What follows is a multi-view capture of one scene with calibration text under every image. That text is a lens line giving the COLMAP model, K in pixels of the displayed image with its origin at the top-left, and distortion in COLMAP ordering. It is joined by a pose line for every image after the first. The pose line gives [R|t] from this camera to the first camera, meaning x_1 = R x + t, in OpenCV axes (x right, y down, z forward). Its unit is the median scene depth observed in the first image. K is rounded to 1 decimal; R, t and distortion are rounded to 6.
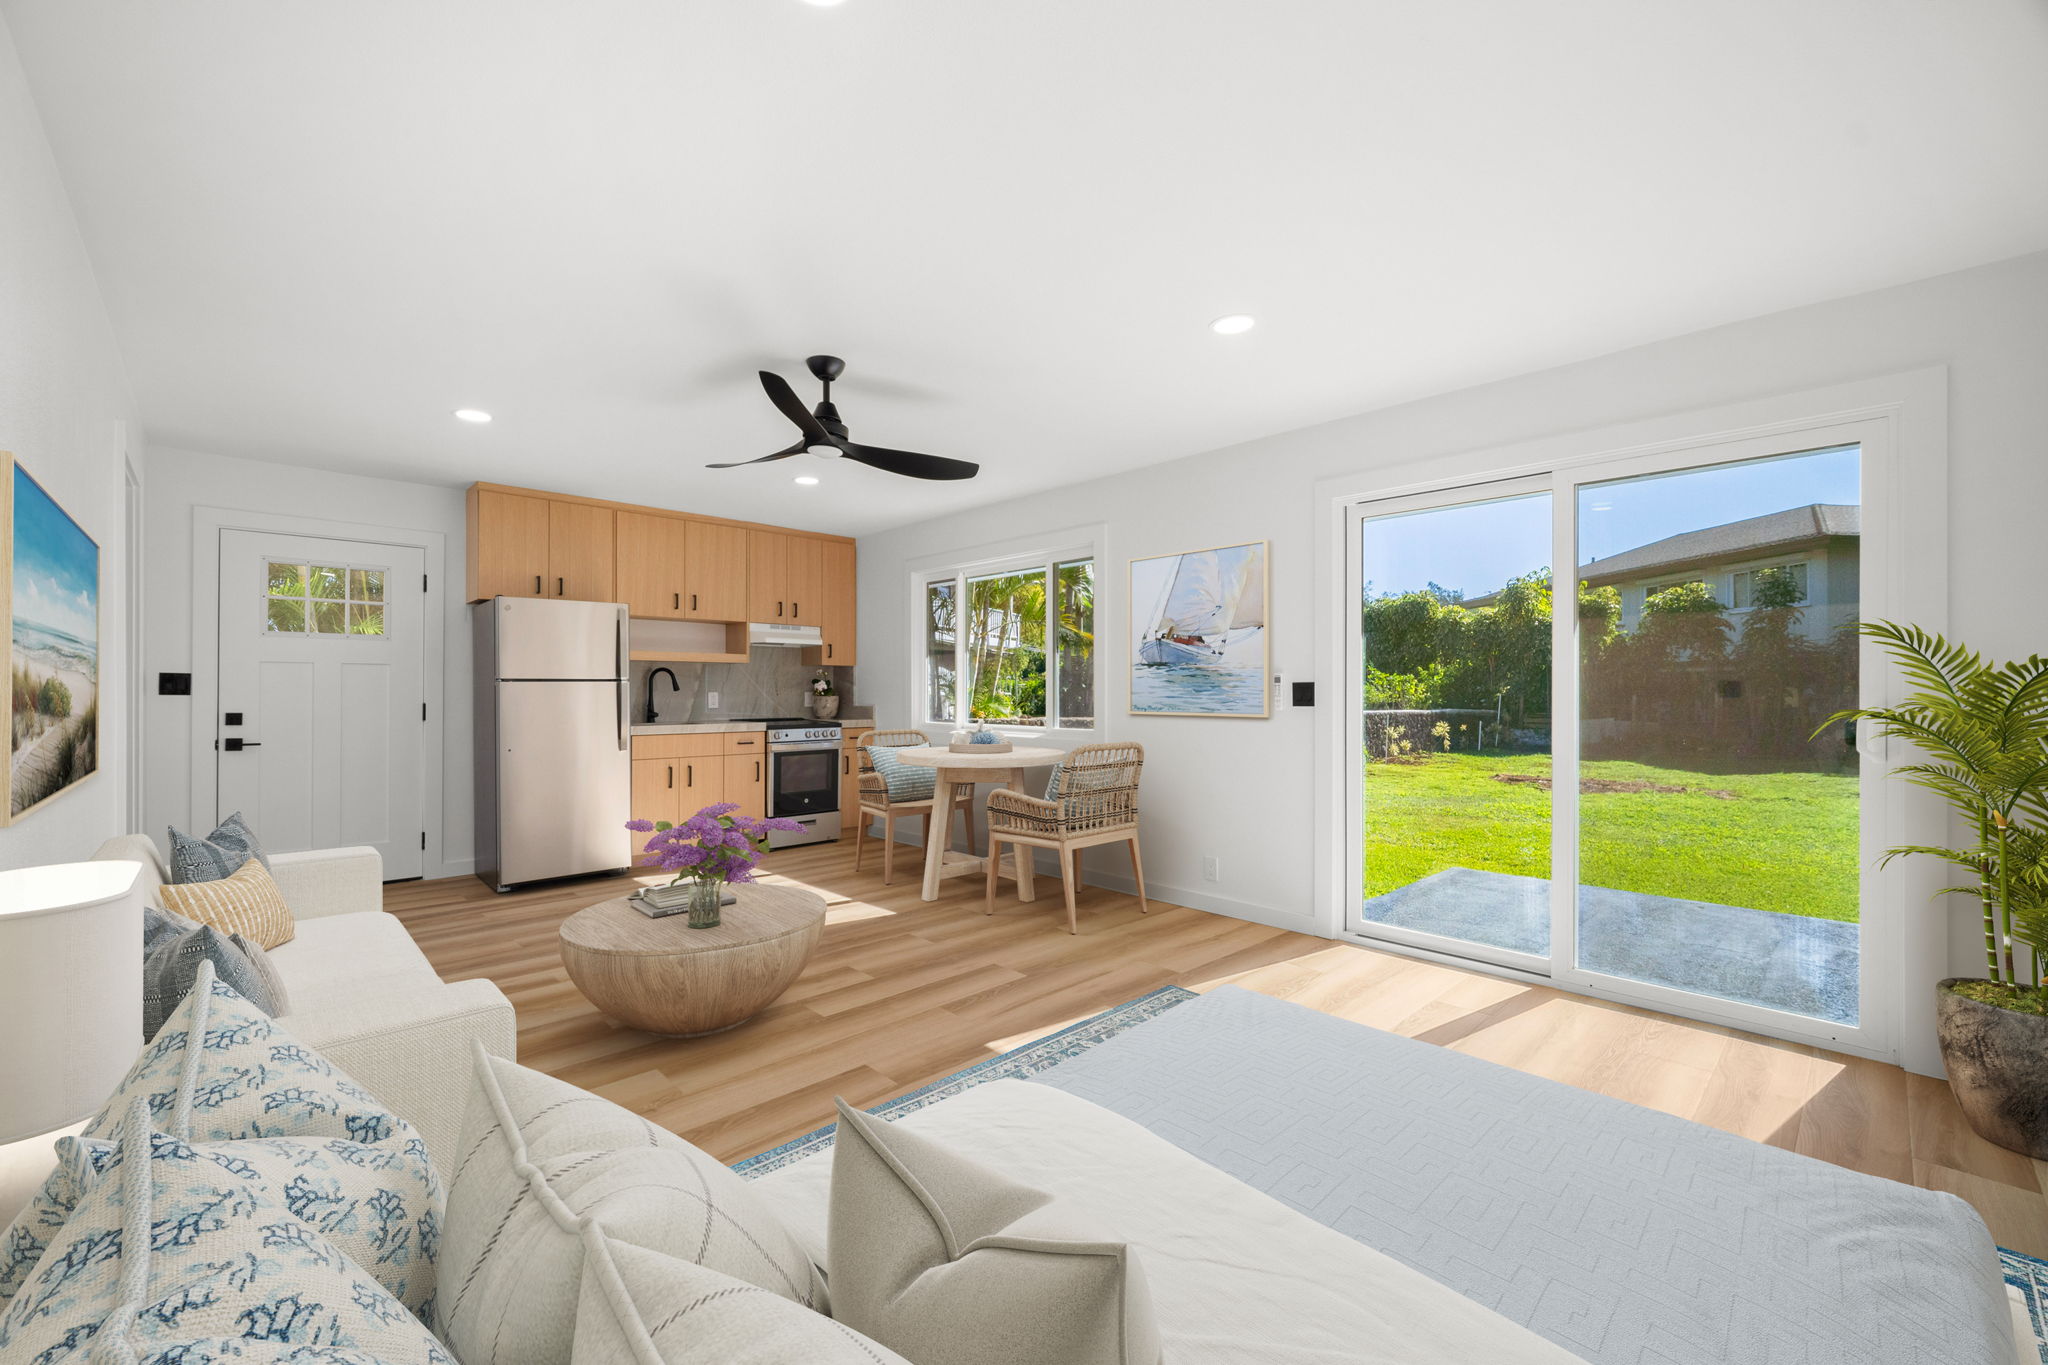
lens RADIAL K [[824.6, 0, 1013.6], [0, 824.6, 688.9], [0, 0, 1]] dist [-0.000051, -0.000018]
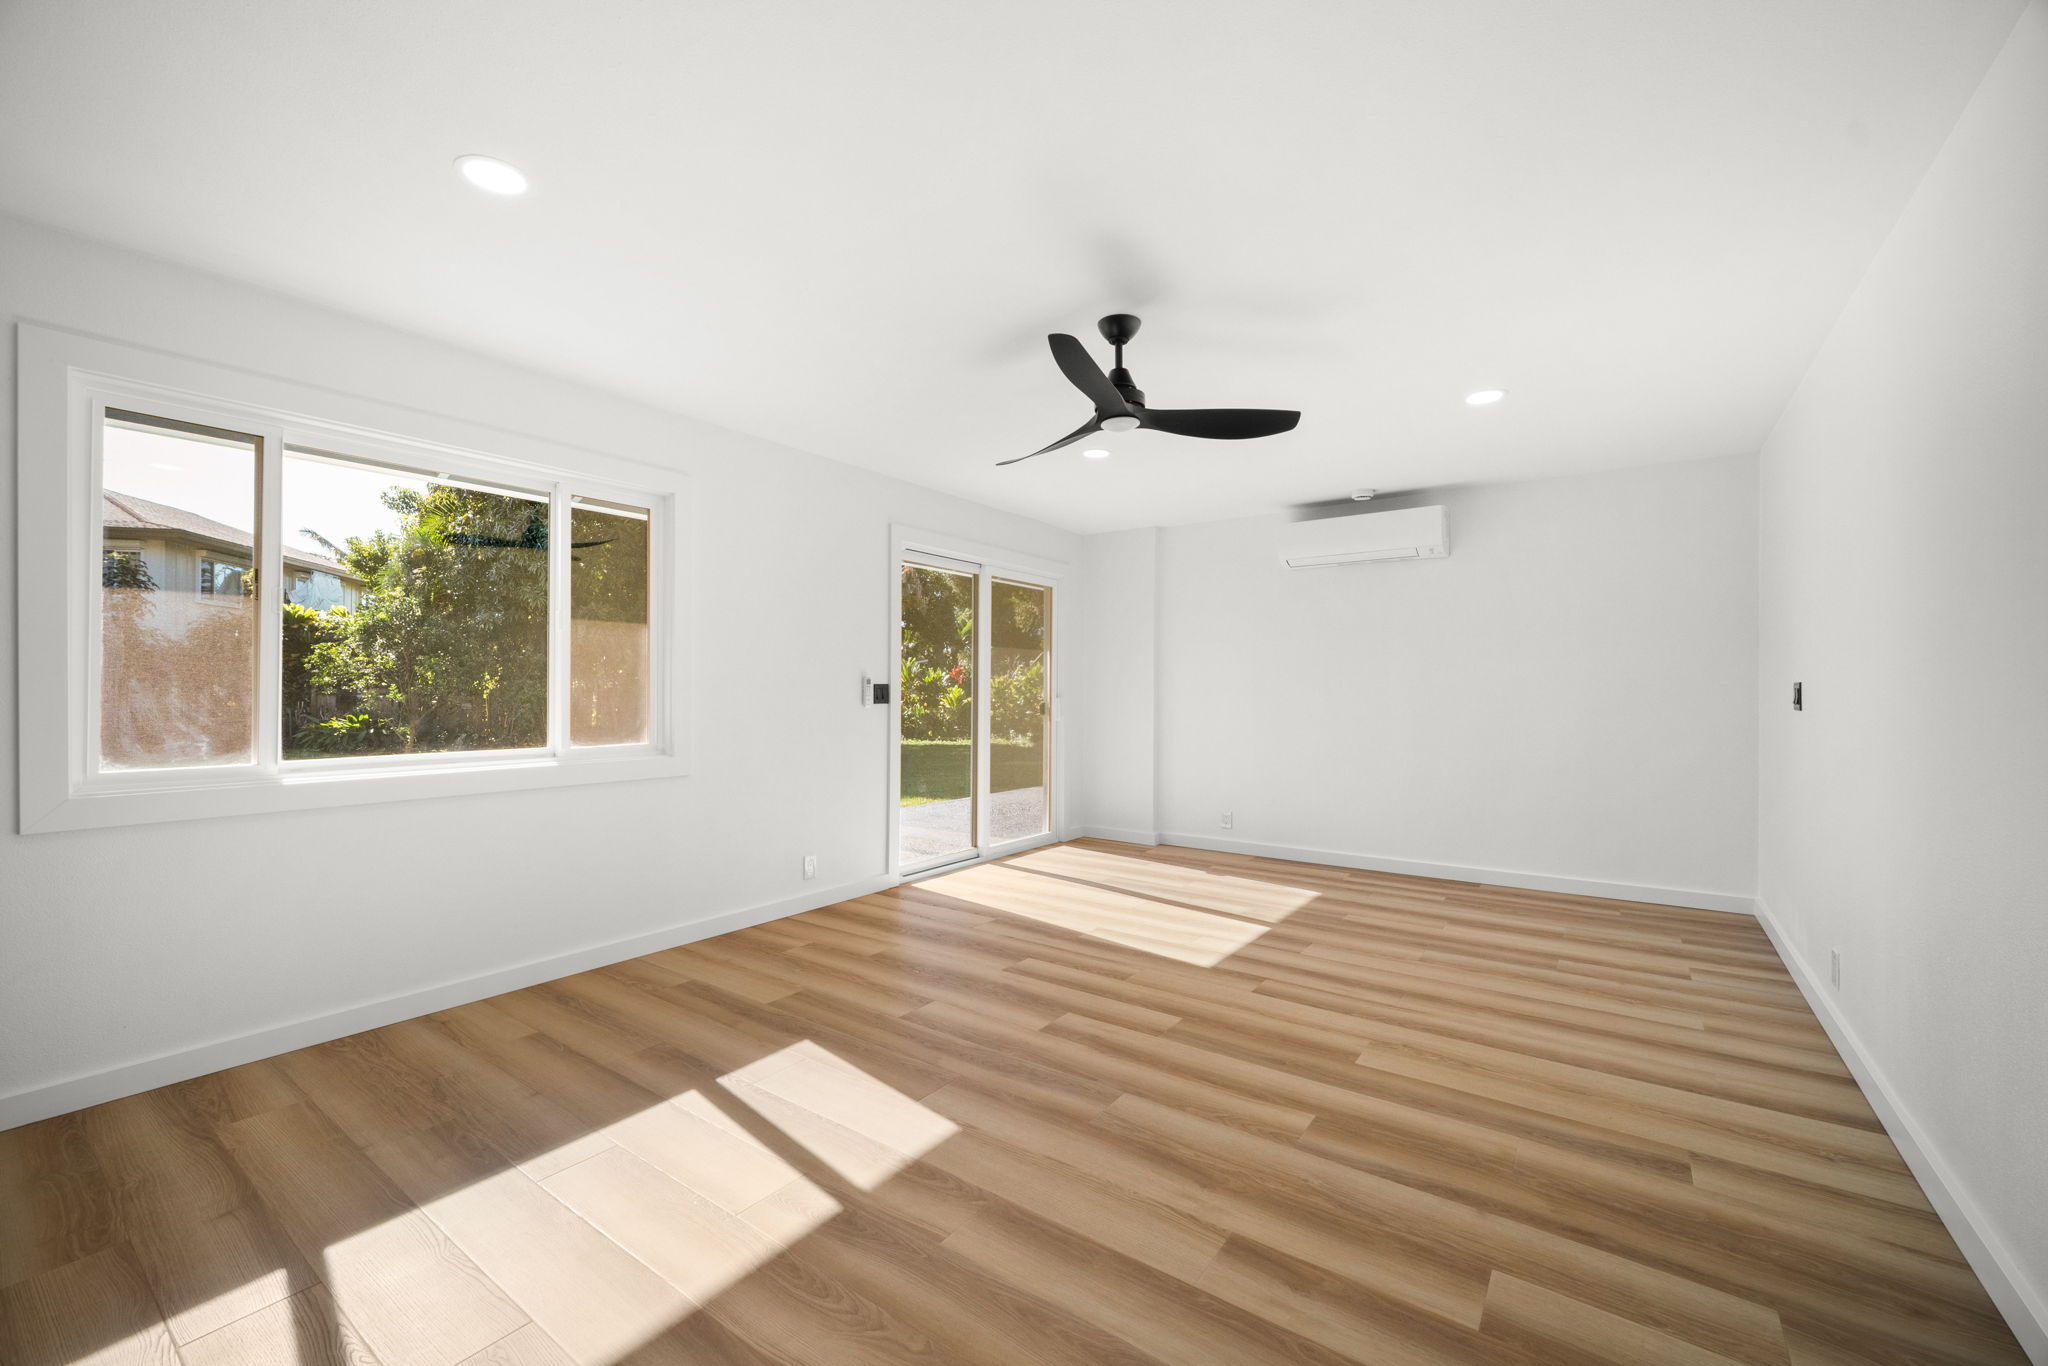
lens RADIAL K [[824.6, 0, 1013.6], [0, 824.6, 689.4], [0, 0, 1]] dist [-0.000051, -0.000018]
pose [[-0.178420, -0.000831, 0.983954, -1.008732], [-0.005895, 0.999983, -0.000225, -0.000788], [-0.983937, -0.005840, -0.178421, 1.183555]]
